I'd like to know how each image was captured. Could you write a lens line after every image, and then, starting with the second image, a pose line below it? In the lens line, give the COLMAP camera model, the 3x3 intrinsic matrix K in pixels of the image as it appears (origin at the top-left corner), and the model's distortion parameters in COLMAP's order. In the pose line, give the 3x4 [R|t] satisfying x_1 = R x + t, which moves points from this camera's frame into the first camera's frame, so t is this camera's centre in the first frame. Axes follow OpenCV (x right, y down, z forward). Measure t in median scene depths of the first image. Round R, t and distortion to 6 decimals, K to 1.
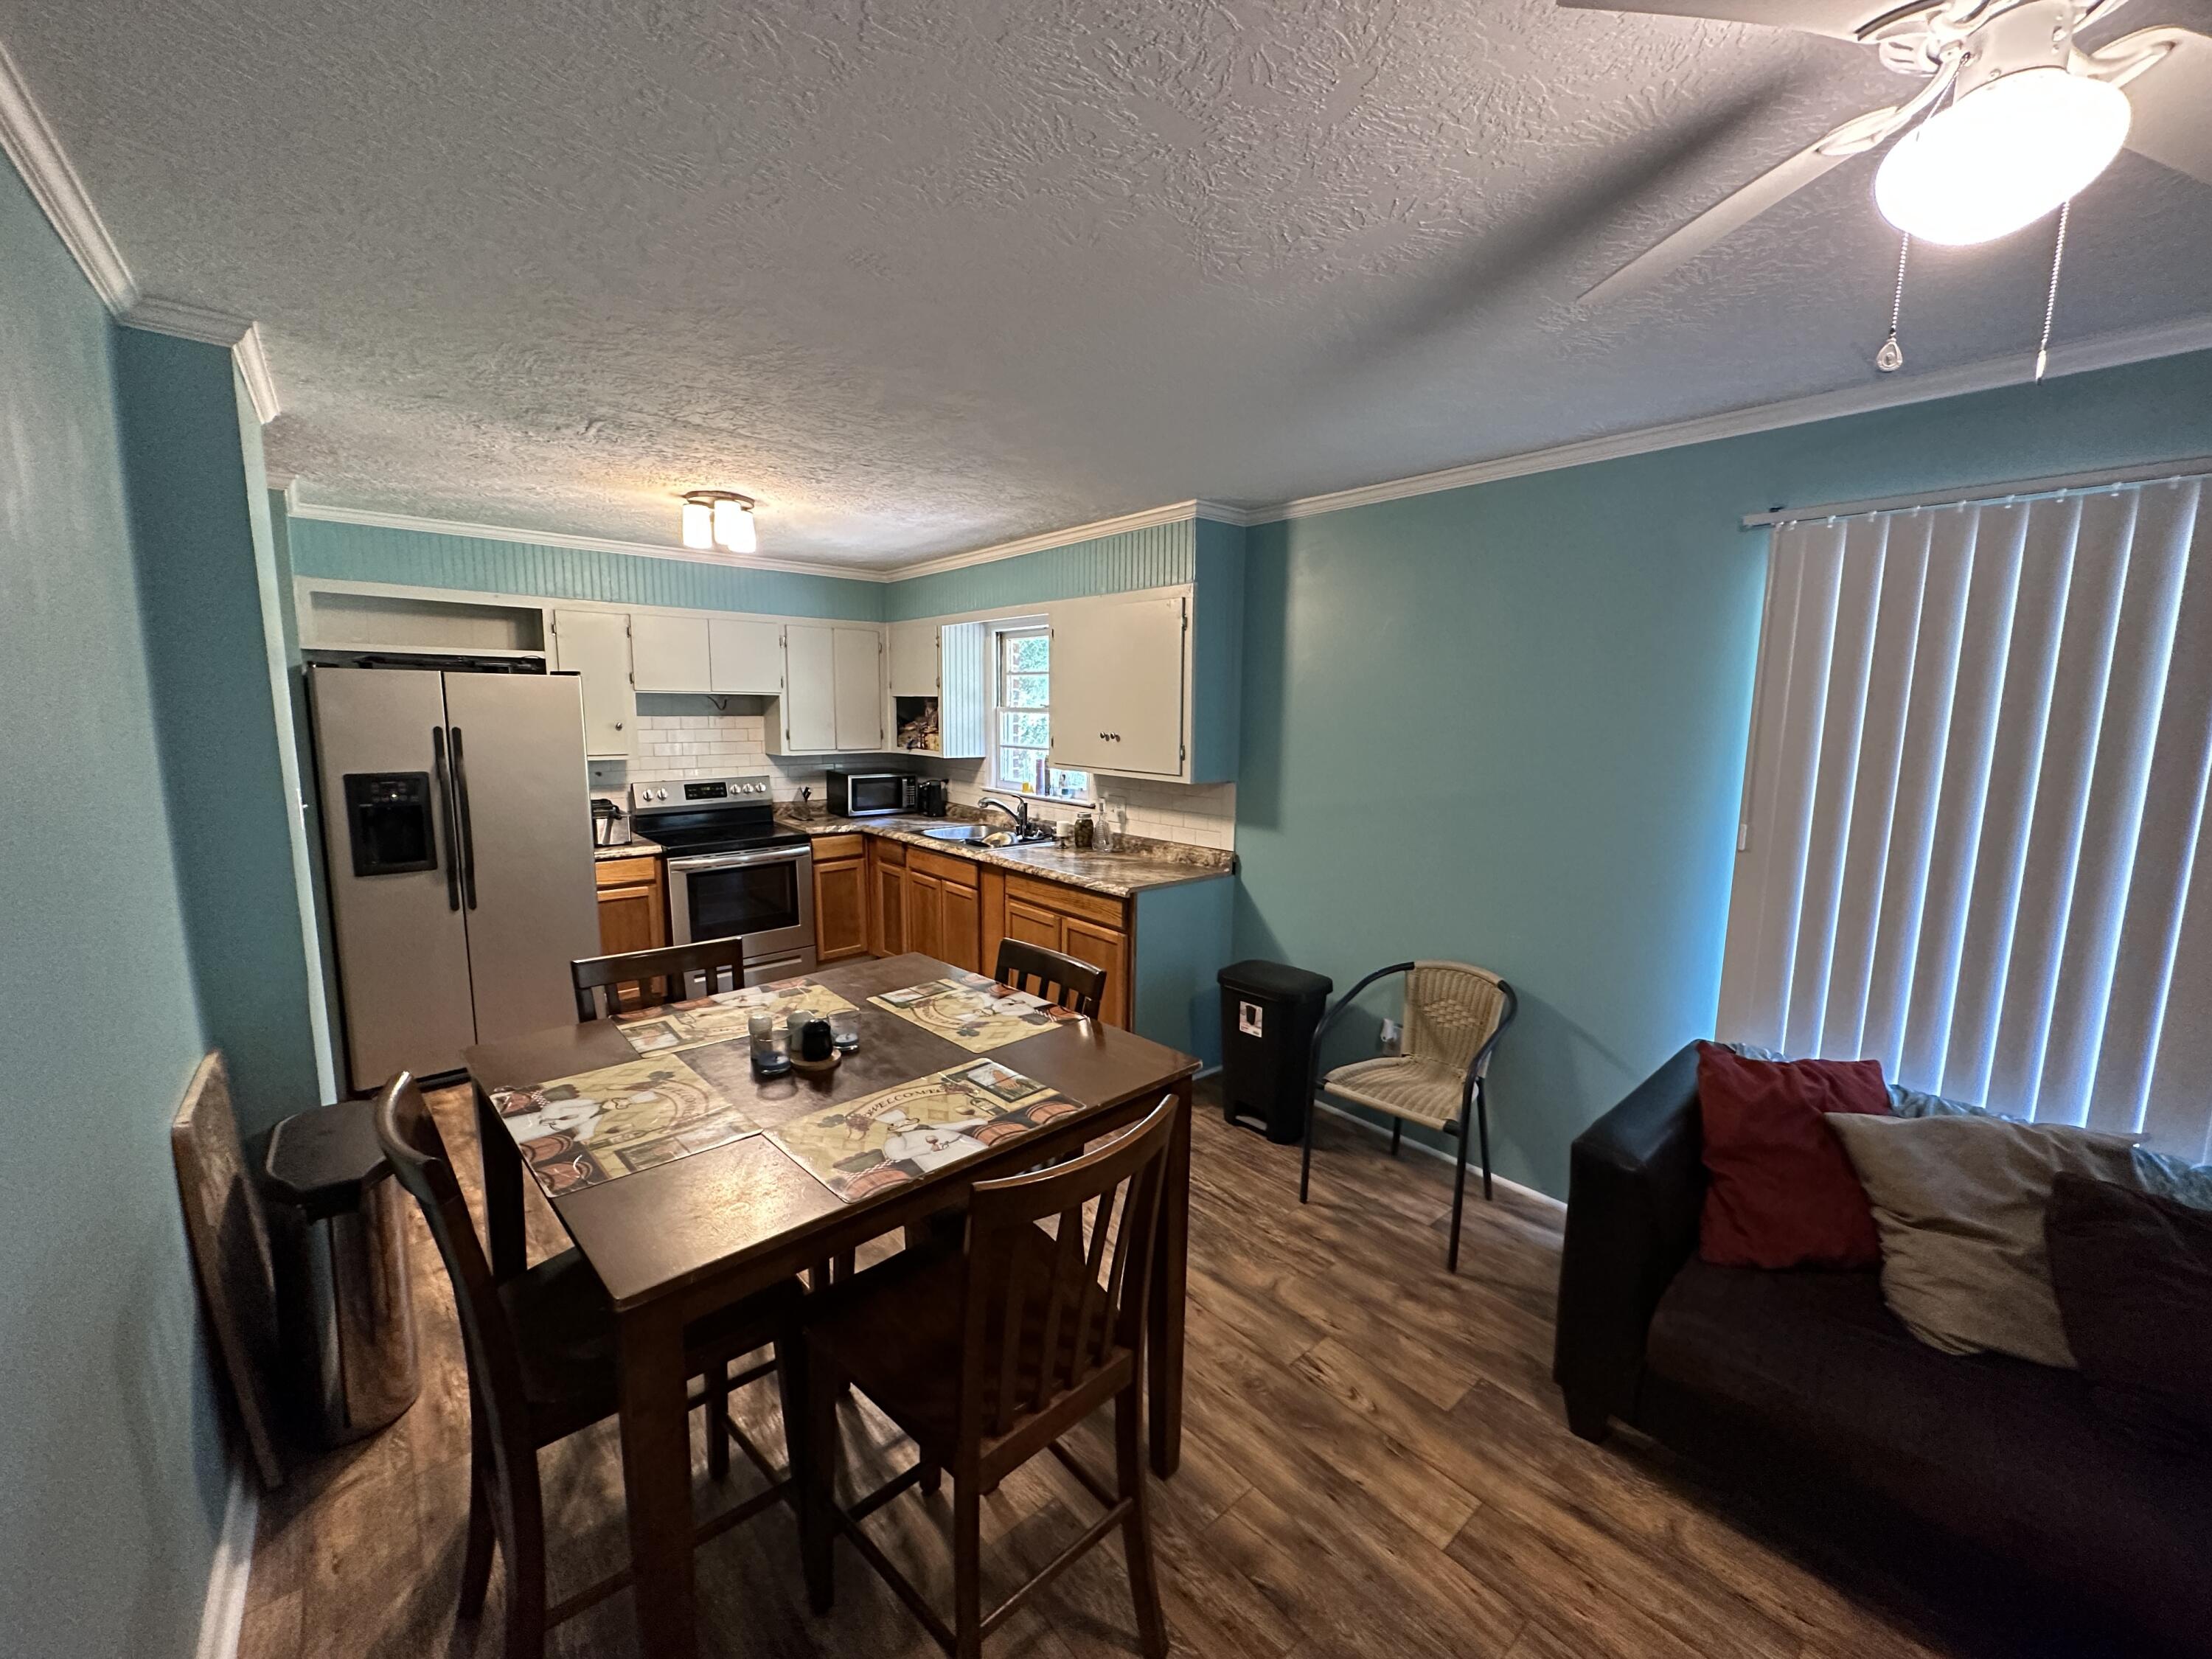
lens RADIAL K [[877.8, 0, 1106.4], [0, 877.8, 829.5], [0, 0, 1]] dist [-0.001122, 0.000071]
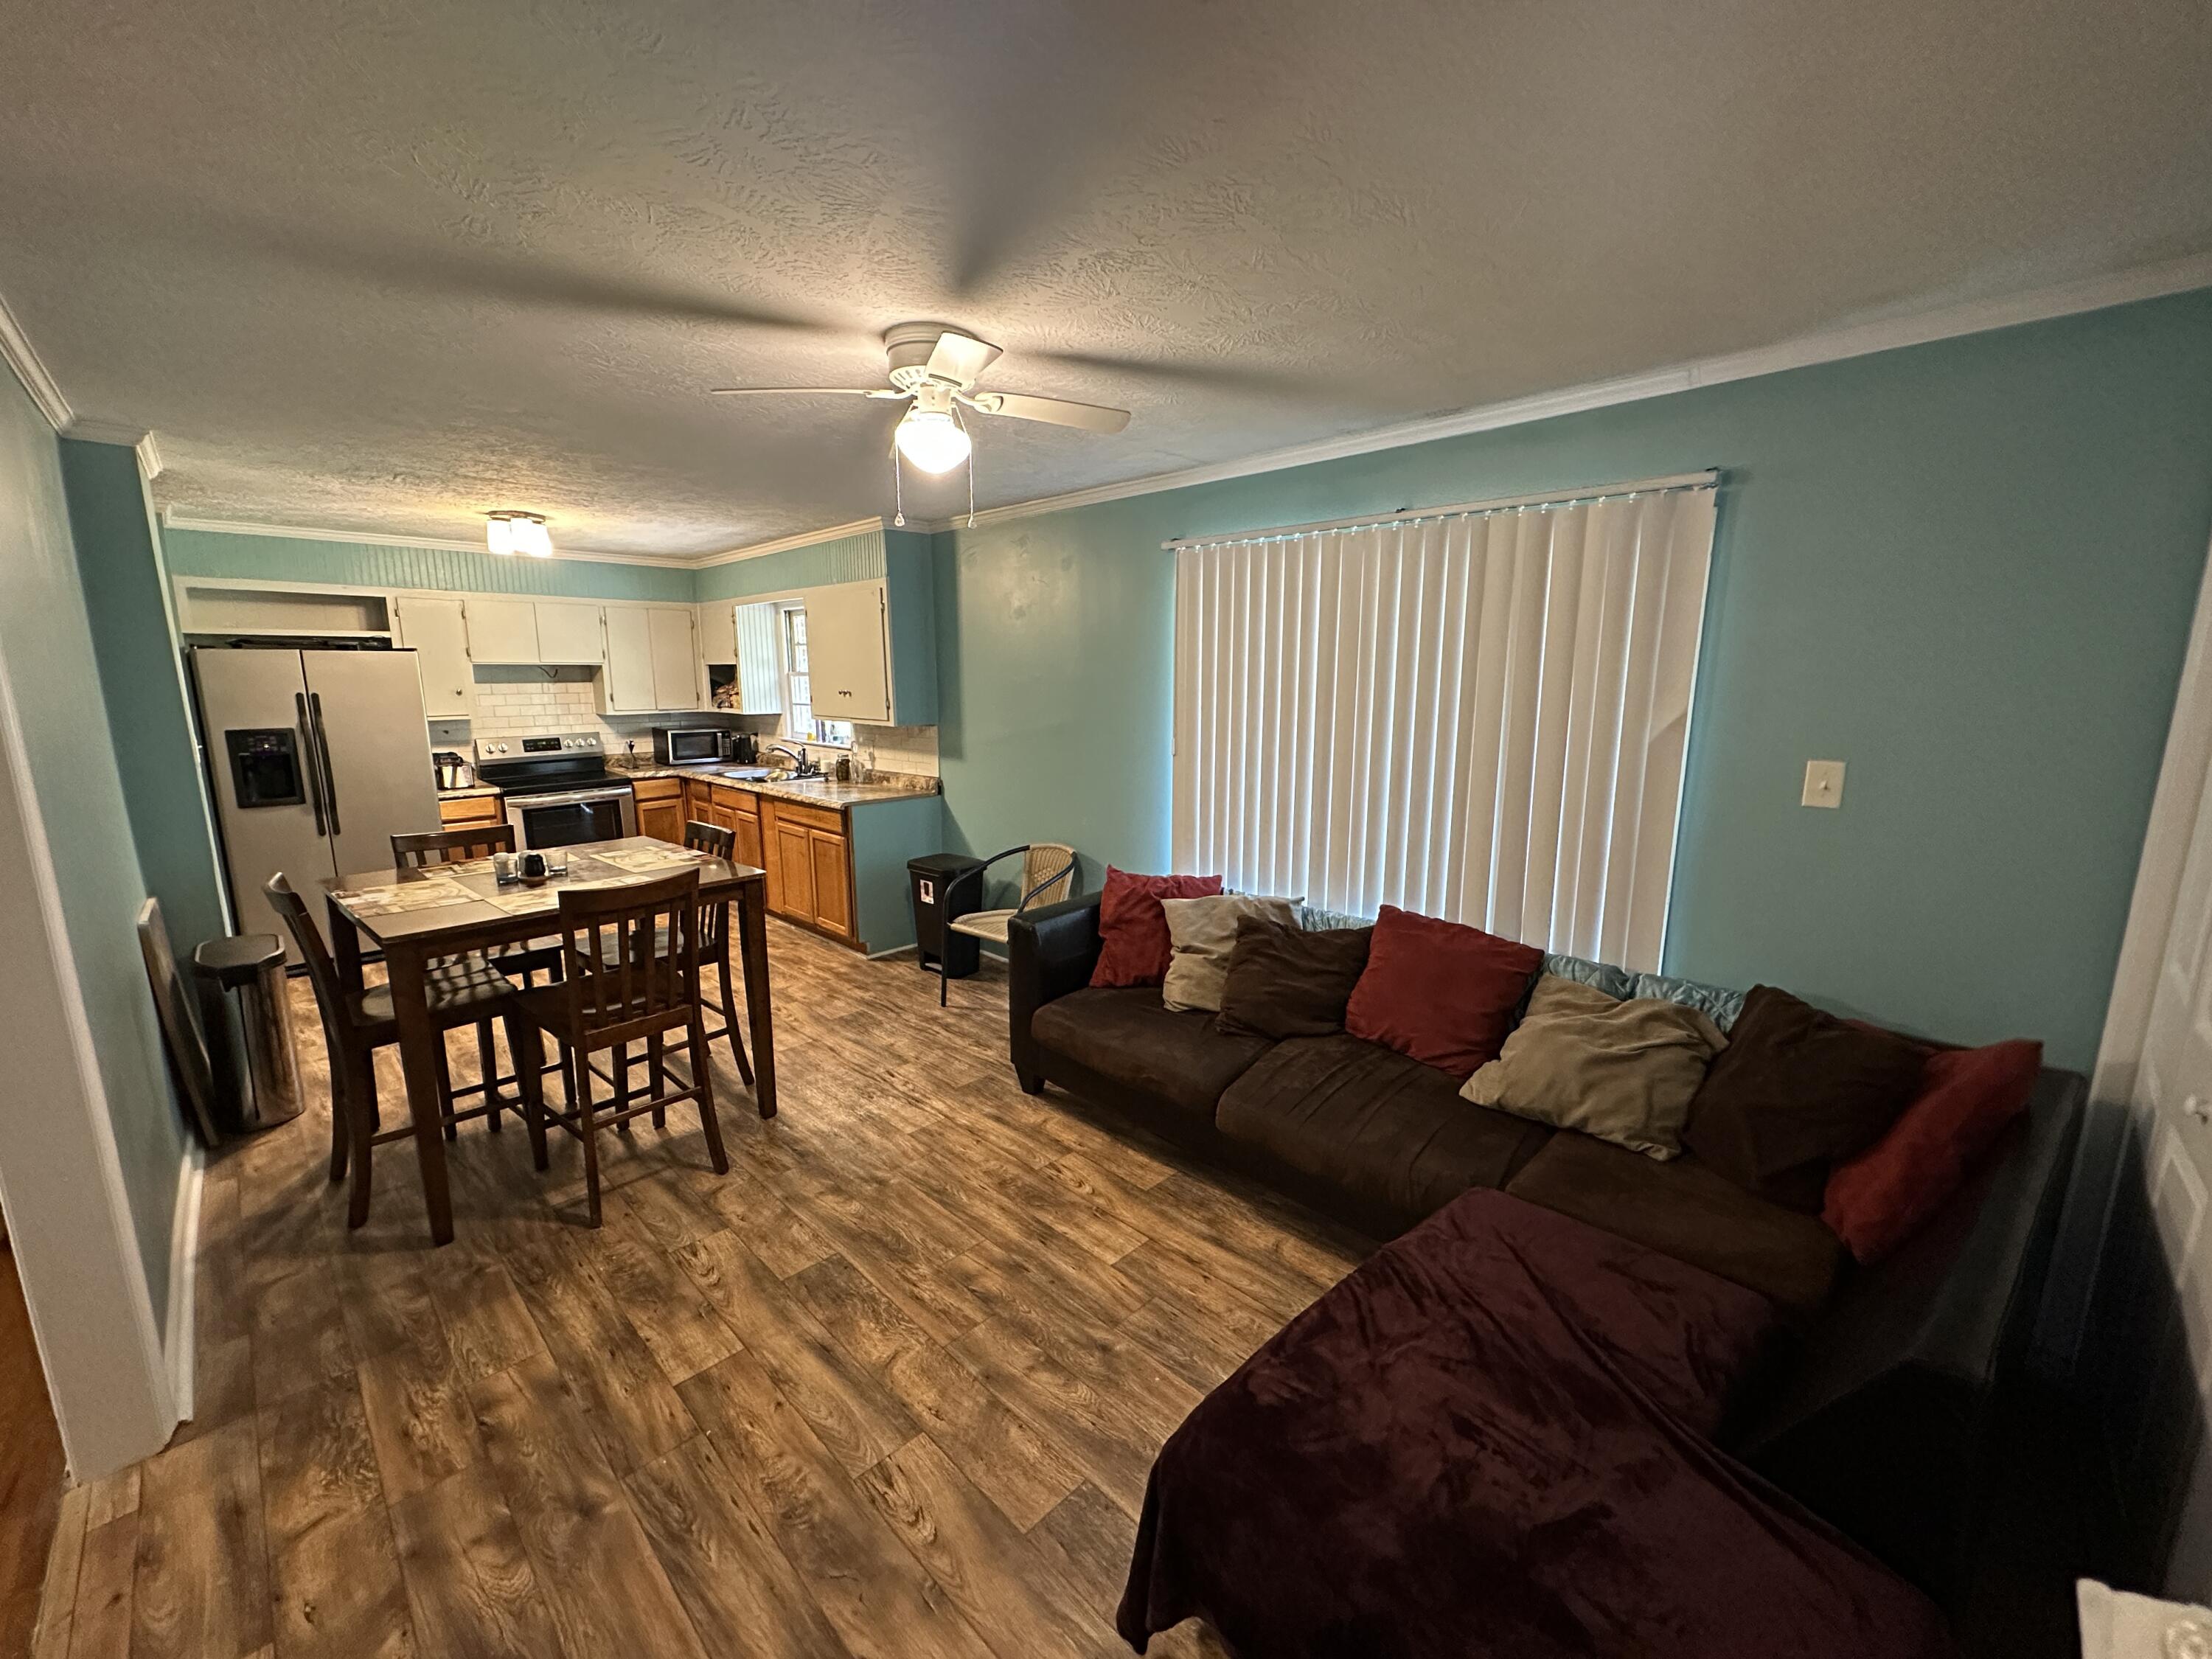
lens RADIAL K [[877.8, 0, 1106.5], [0, 877.8, 830.2], [0, 0, 1]] dist [-0.001122, 0.000071]
pose [[0.996670, -0.027865, 0.076632, 0.313042], [0.024811, 0.998871, 0.040519, 0.060966], [-0.077674, -0.038483, 0.996236, -0.381148]]
